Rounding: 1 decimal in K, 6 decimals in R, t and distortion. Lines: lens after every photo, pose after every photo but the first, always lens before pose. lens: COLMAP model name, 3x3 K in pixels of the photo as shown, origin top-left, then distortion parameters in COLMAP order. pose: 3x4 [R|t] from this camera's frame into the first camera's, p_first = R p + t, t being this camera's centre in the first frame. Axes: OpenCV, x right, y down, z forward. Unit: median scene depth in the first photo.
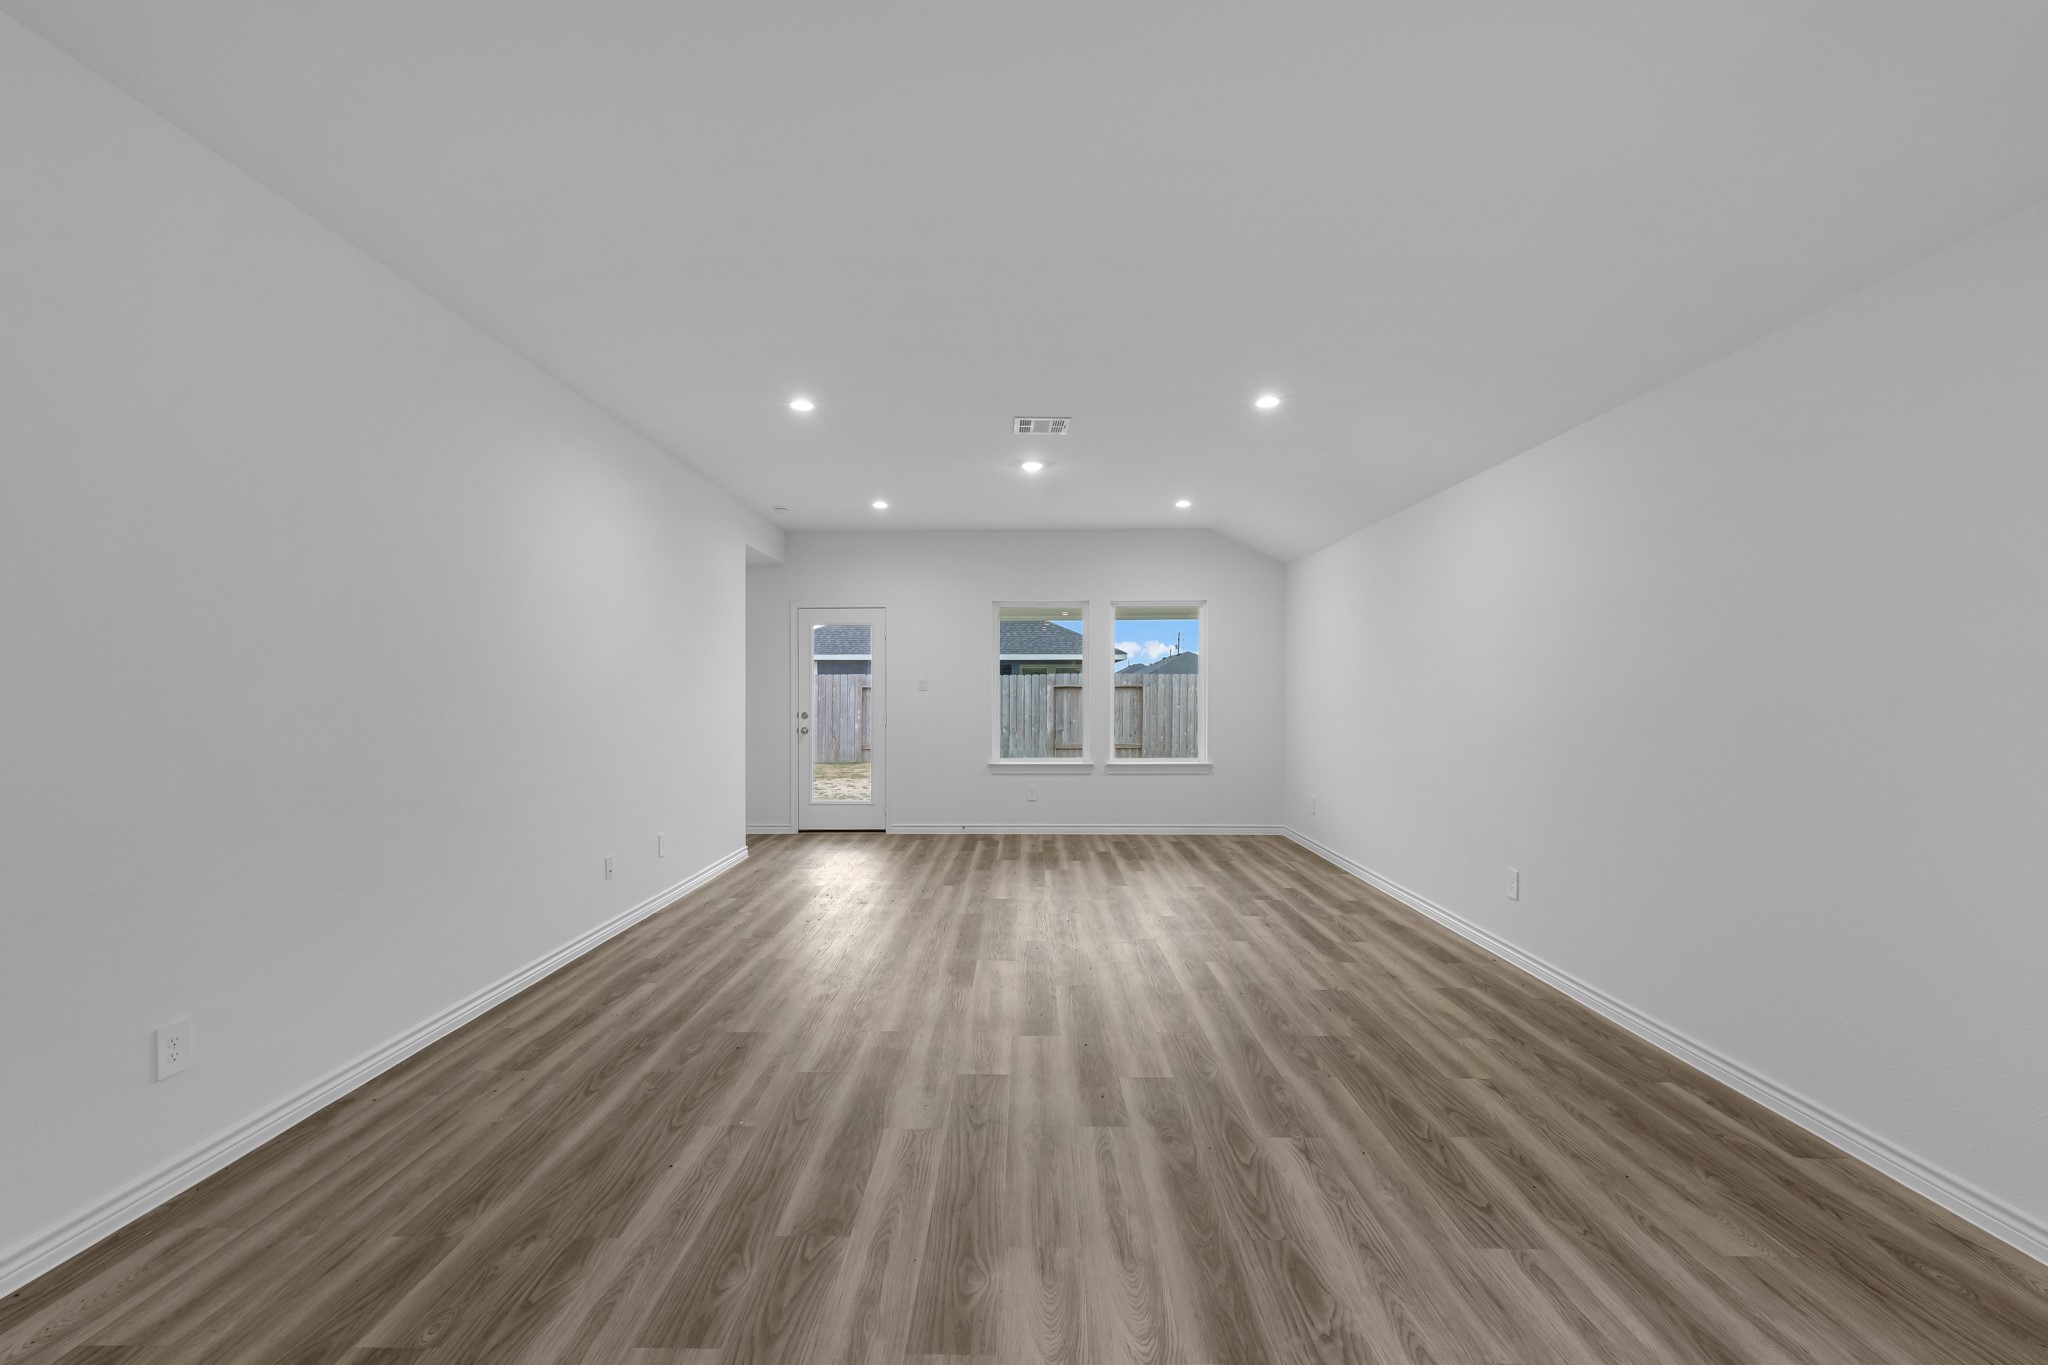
lens RADIAL K [[840.3, 0, 1010.5], [0, 840.3, 681.9], [0, 0, 1]] dist [0.009669, -0.000477]
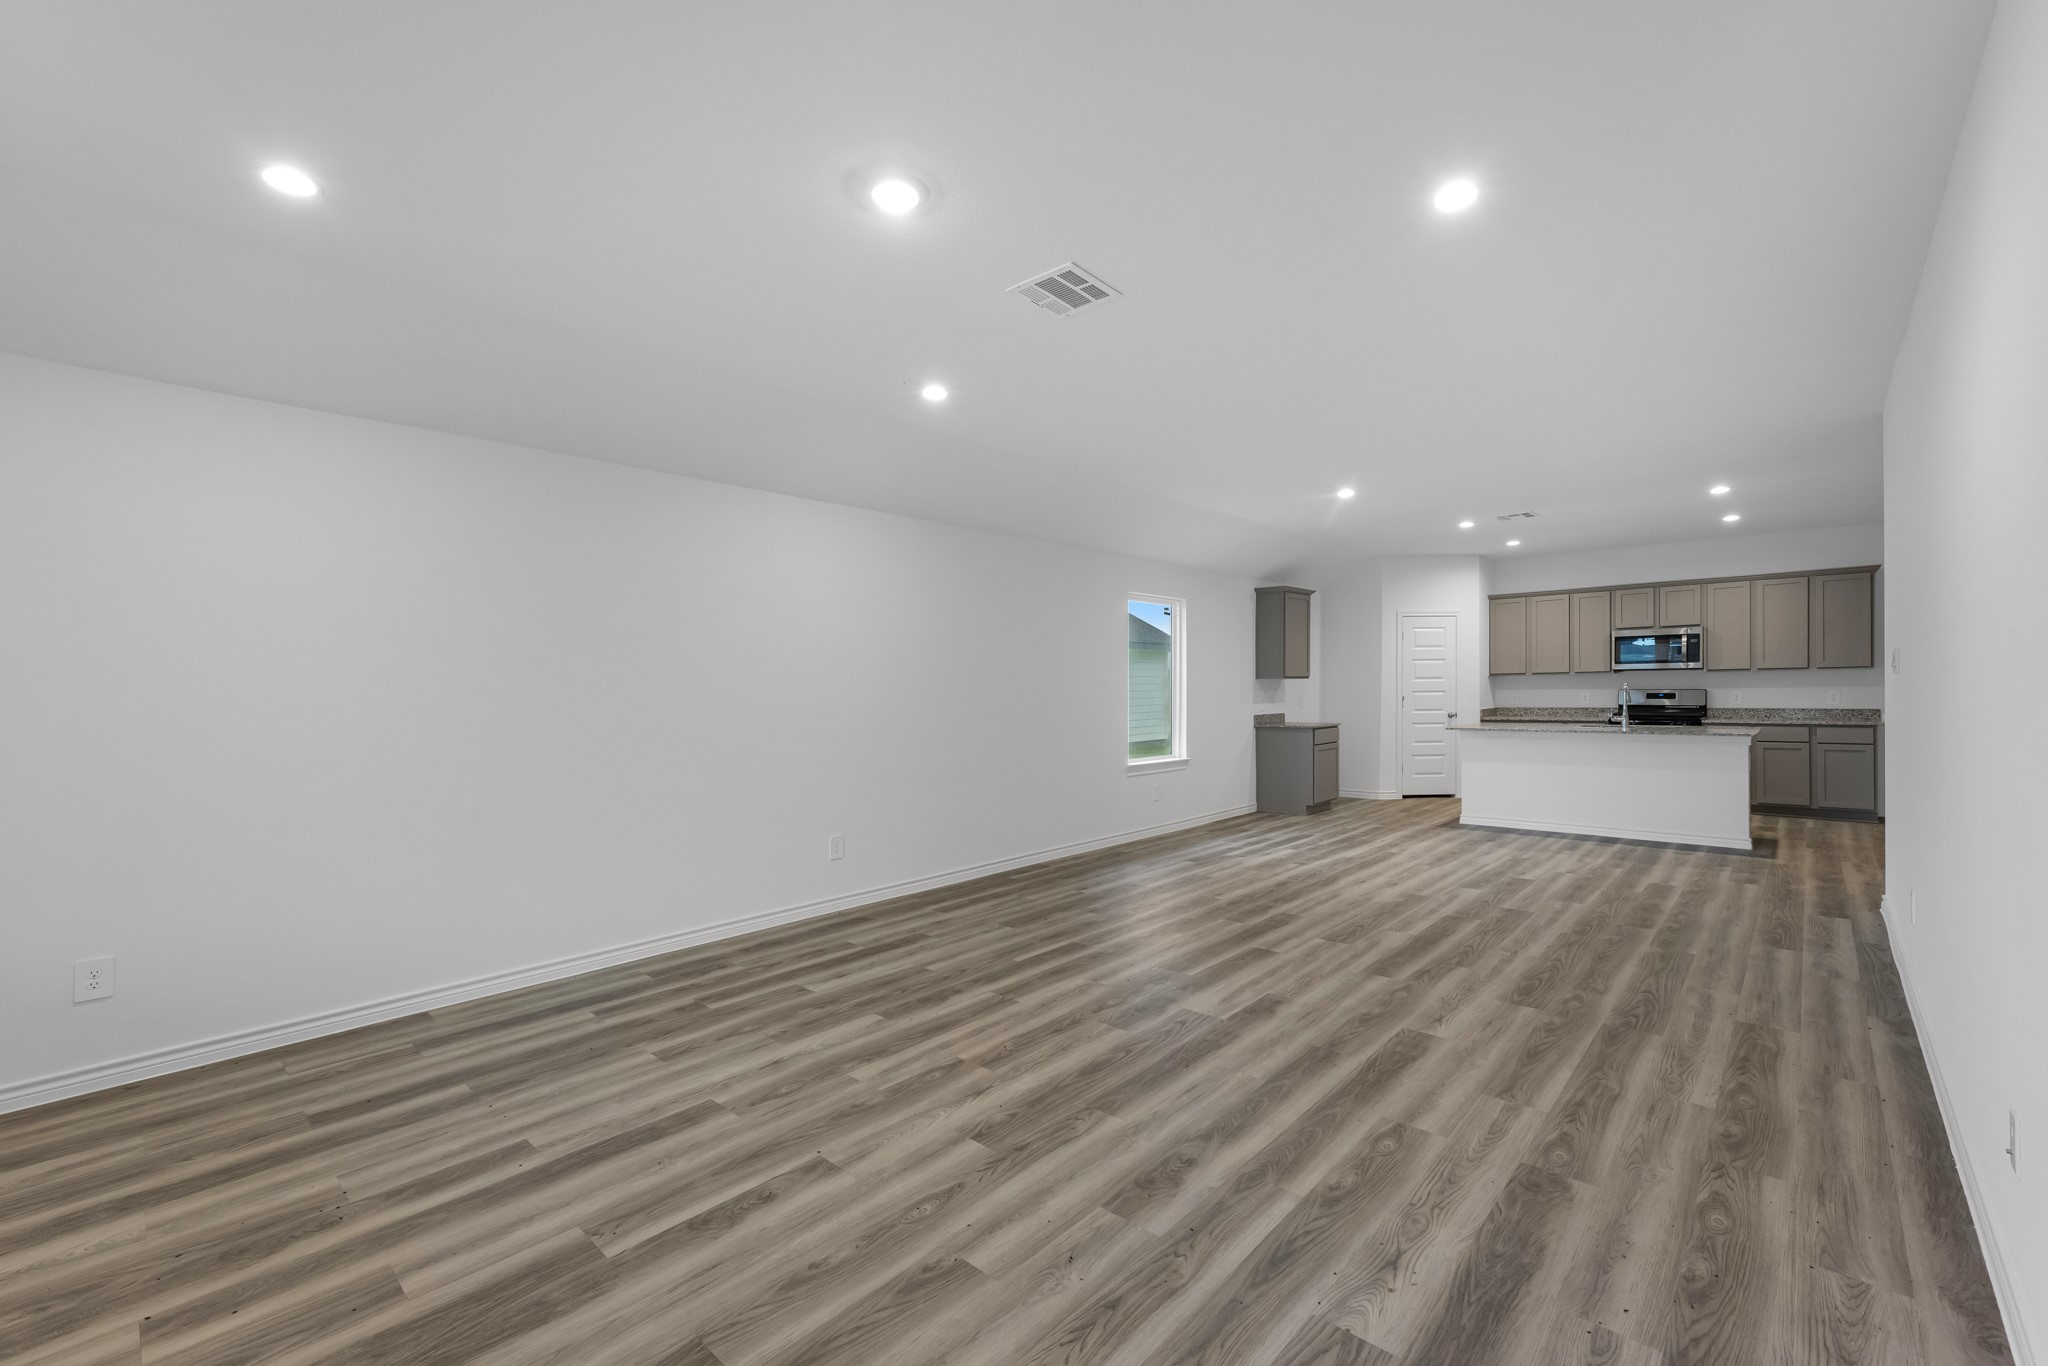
lens RADIAL K [[840.3, 0, 1028.4], [0, 840.3, 706.7], [0, 0, 1]] dist [0.009669, -0.000477]
pose [[-0.741355, -0.004169, 0.671100, -0.486978], [0.006793, 0.999883, 0.013716, 0.020465], [-0.671079, 0.014727, -0.741240, 1.899607]]
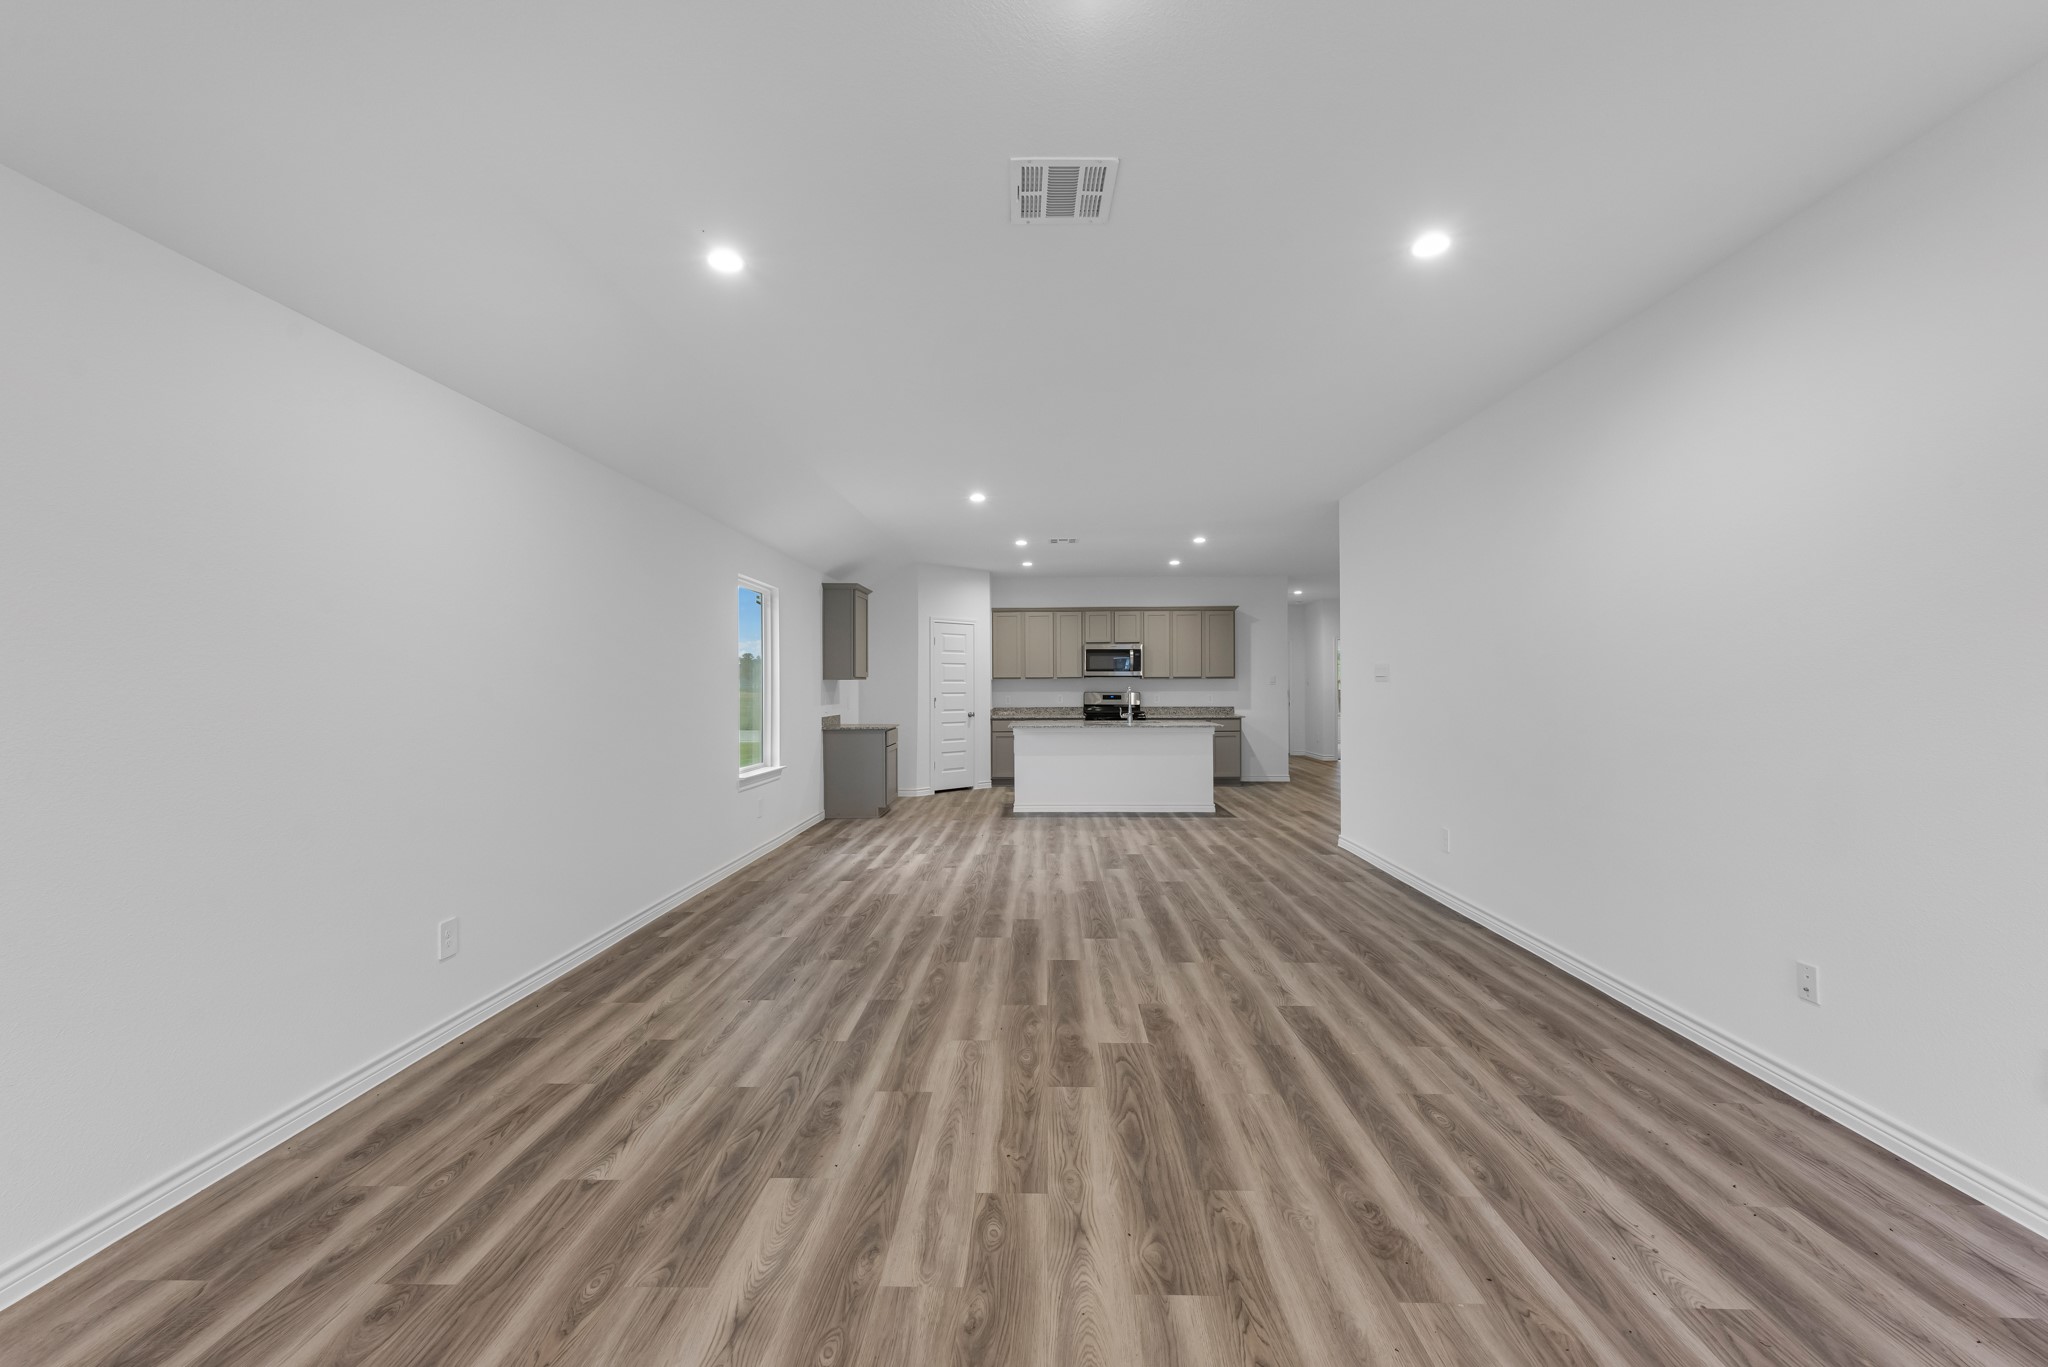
lens RADIAL K [[840.3, 0, 1003.6], [0, 840.3, 684.2], [0, 0, 1]] dist [0.009669, -0.000477]
pose [[-0.999531, 0.005306, 0.030153, 0.071982], [0.004933, 0.999910, -0.012460, 0.023191], [-0.030216, -0.012306, -0.999468, 1.937468]]
